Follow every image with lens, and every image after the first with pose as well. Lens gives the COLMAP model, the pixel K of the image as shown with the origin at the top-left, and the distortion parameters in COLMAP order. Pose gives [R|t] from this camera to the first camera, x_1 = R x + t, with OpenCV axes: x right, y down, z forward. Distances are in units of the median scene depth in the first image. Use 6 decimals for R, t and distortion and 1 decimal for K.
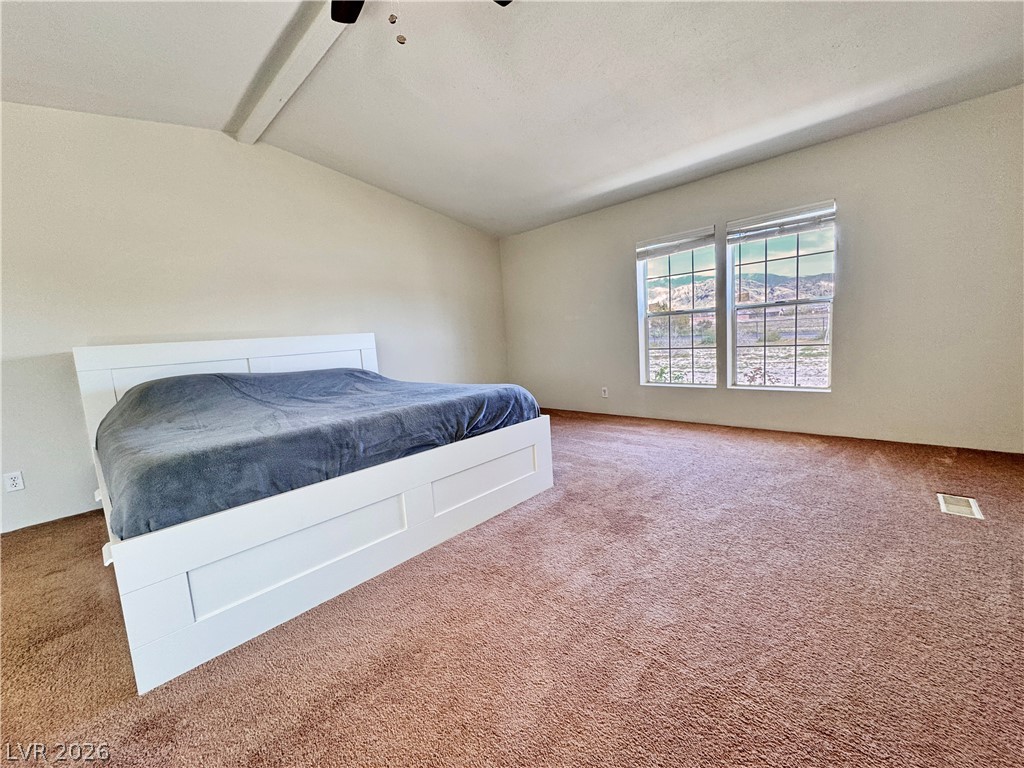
lens RADIAL K [[408.0, 0, 512.0], [0, 408.0, 384.0], [0, 0, 1]] dist [-0.001146, -0.000097]
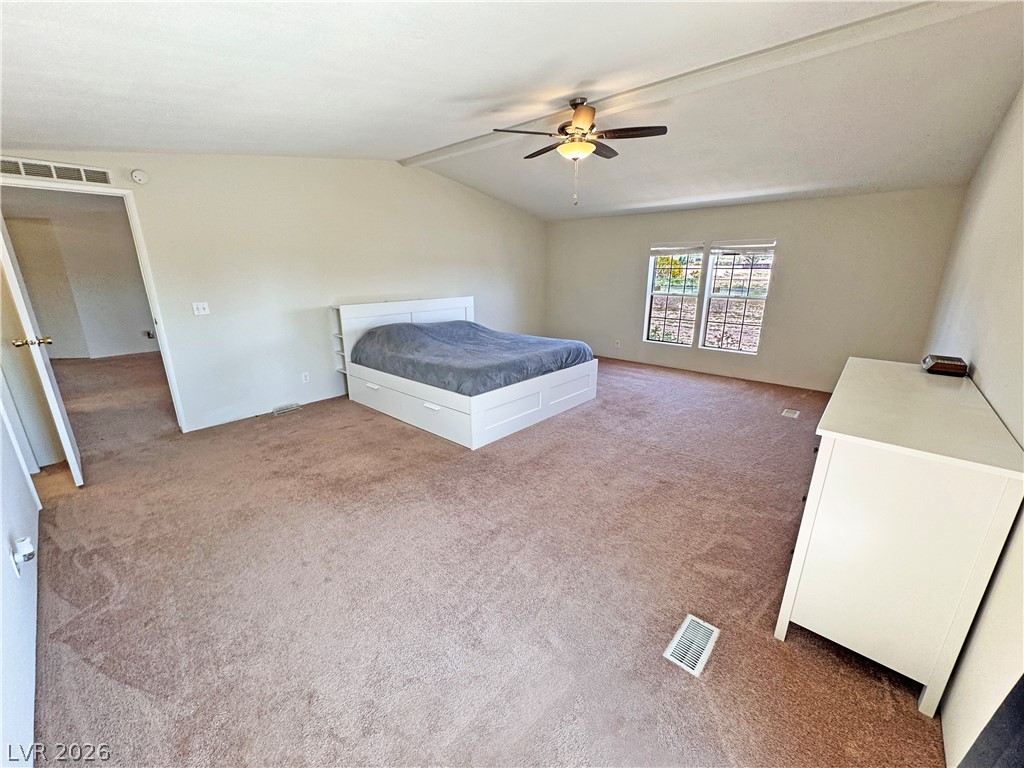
lens RADIAL K [[408.0, 0, 512.0], [0, 408.0, 384.0], [0, 0, 1]] dist [-0.001146, -0.000097]
pose [[0.997516, 0.057747, 0.040341, -0.365518], [-0.063314, 0.986024, 0.154104, -0.072443], [-0.030878, -0.156275, 0.987231, -0.826107]]
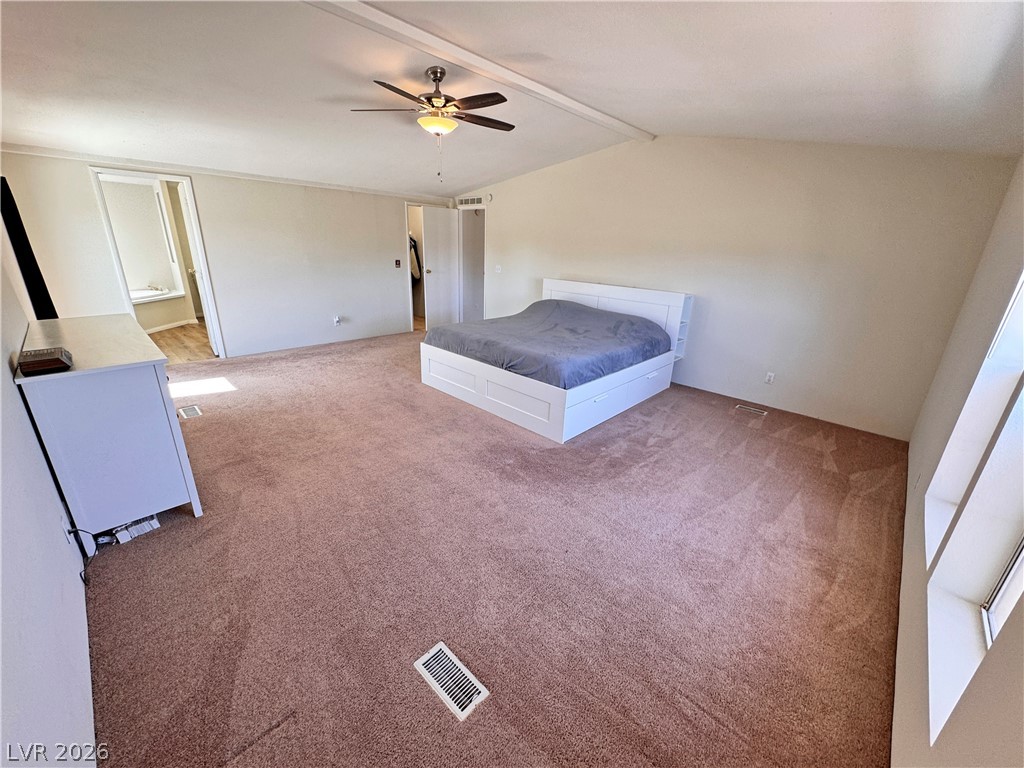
lens RADIAL K [[407.8, 0, 512.0], [0, 407.8, 384.0], [0, 0, 1]] dist [-0.001932, -0.000100]
pose [[-0.014660, 0.391083, -0.920239, 1.231511], [-0.155838, 0.908198, 0.388448, -0.400025], [0.987674, 0.149102, 0.047632, 0.775905]]
